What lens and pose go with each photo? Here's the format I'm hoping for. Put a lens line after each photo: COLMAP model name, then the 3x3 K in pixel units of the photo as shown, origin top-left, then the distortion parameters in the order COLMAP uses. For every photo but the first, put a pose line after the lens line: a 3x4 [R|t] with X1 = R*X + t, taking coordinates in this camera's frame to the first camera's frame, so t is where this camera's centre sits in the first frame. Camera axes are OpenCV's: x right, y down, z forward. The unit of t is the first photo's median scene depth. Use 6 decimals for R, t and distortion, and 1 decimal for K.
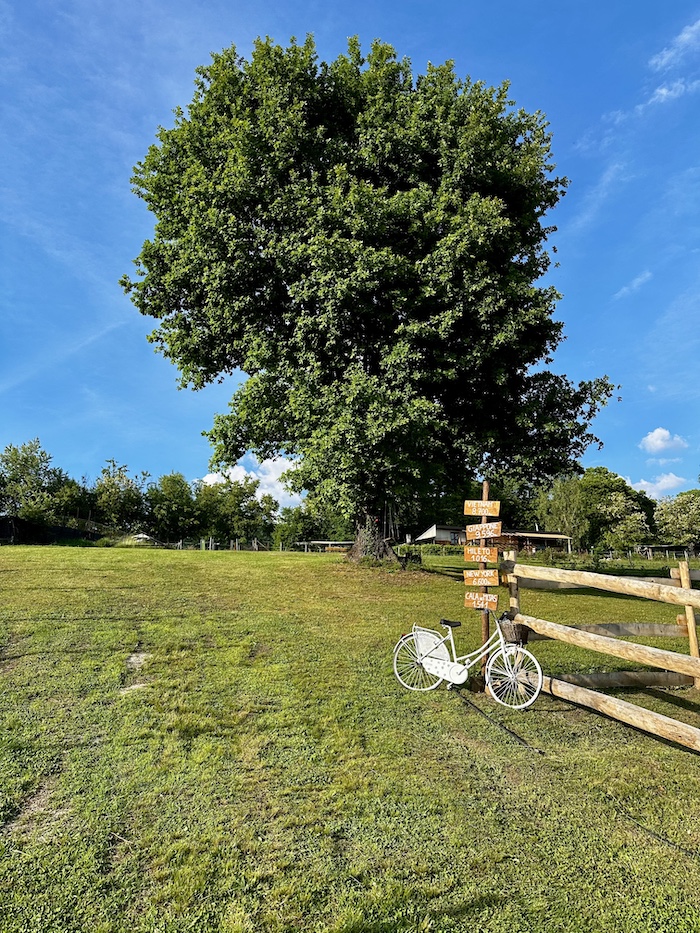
lens RADIAL K [[647.2, 0, 343.4], [0, 647.2, 476.2], [0, 0, 1]] dist [0.024385, -0.045882]
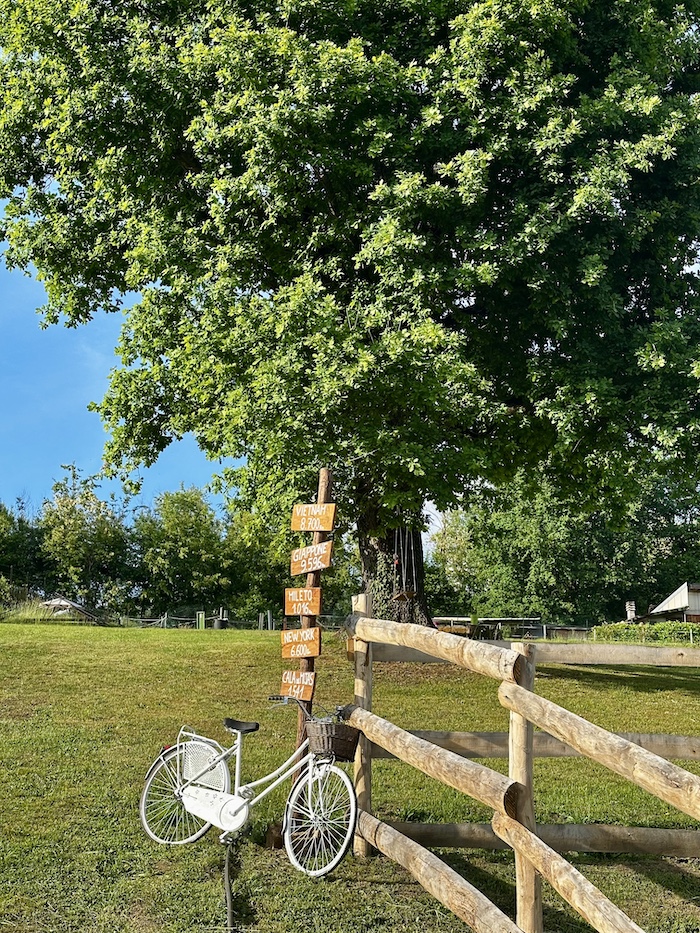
lens RADIAL K [[1305.1, 0, 352.4], [0, 1305.1, 477.3], [0, 0, 1]] dist [0.001863, 0.000000]
pose [[0.985162, -0.021501, -0.170276, 0.278647], [0.019490, 0.999719, -0.013469, 0.020407], [0.170517, 0.009950, 0.985304, -0.048088]]
